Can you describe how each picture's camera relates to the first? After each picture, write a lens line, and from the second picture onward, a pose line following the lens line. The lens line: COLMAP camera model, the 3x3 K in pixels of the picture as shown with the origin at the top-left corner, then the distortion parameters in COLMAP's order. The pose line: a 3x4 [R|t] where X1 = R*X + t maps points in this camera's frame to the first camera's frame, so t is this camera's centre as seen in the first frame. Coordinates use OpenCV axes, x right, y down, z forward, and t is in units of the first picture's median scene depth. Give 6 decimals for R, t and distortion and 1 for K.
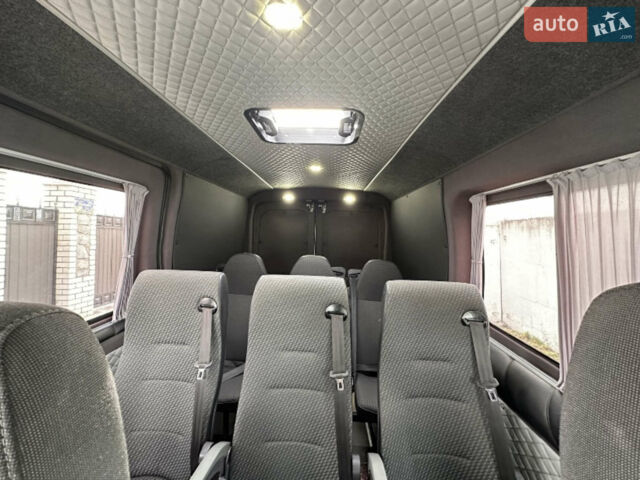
lens RADIAL K [[259.3, 0, 319.7], [0, 259.3, 229.2], [0, 0, 1]] dist [0.001692, 0.000313]
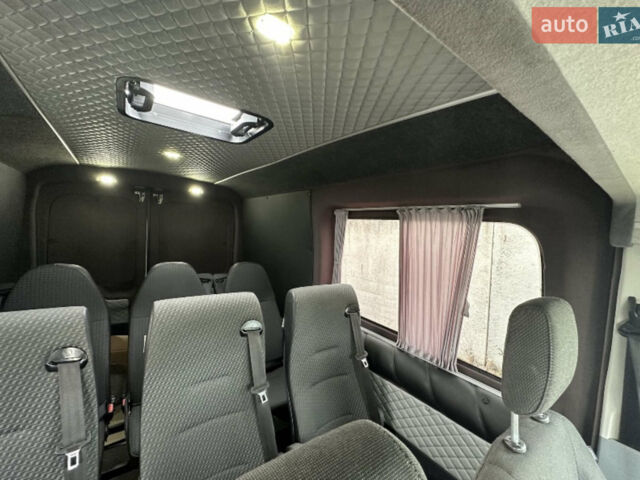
lens RADIAL K [[266.0, 0, 320.0], [0, 266.0, 240.0], [0, 0, 1]] dist [-0.001189, 0.000002]
pose [[0.780196, -0.006852, 0.625498, -0.311266], [-0.045049, 0.996728, 0.067110, -0.079243], [-0.623911, -0.080537, 0.777334, 0.073068]]
